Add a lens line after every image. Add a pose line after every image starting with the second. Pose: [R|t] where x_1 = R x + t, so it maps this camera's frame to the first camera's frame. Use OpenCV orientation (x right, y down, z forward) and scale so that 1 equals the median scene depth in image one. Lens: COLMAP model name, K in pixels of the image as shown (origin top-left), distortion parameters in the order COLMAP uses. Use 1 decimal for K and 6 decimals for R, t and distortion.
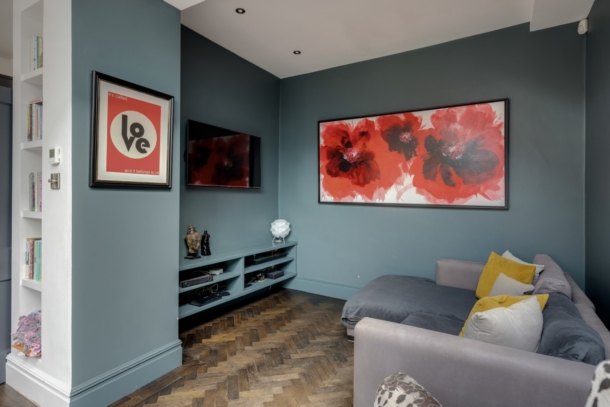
lens RADIAL K [[313.4, 0, 313.6], [0, 313.4, 195.5], [0, 0, 1]] dist [-0.000260, 0.001878]
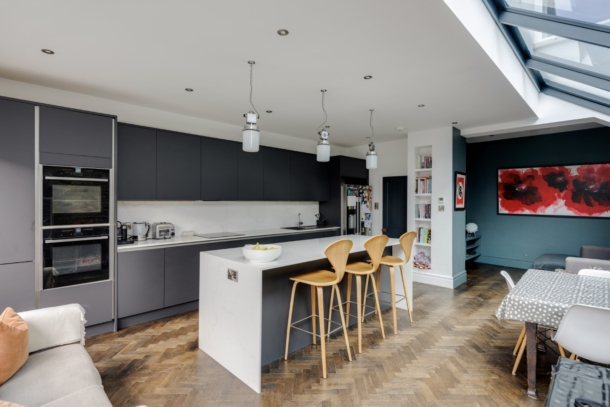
lens RADIAL K [[313.4, 0, 300.4], [0, 313.4, 202.6], [0, 0, 1]] dist [-0.000260, 0.001878]
pose [[0.969976, -0.002338, -0.243189, -0.746670], [0.003171, 0.999990, 0.003035, -0.060323], [0.243180, -0.003715, 0.969974, -1.177001]]
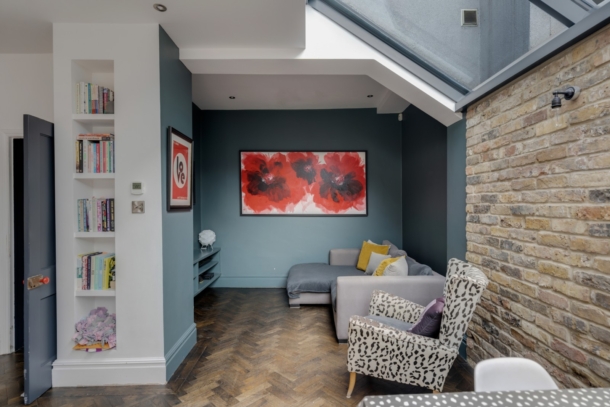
lens RADIAL K [[313.4, 0, 302.5], [0, 313.4, 205.9], [0, 0, 1]] dist [-0.000260, 0.001878]
pose [[0.861917, -0.016918, 0.506767, -0.477658], [0.012051, 0.999844, 0.012883, -0.031360], [-0.506906, -0.004998, 0.861987, -0.251620]]
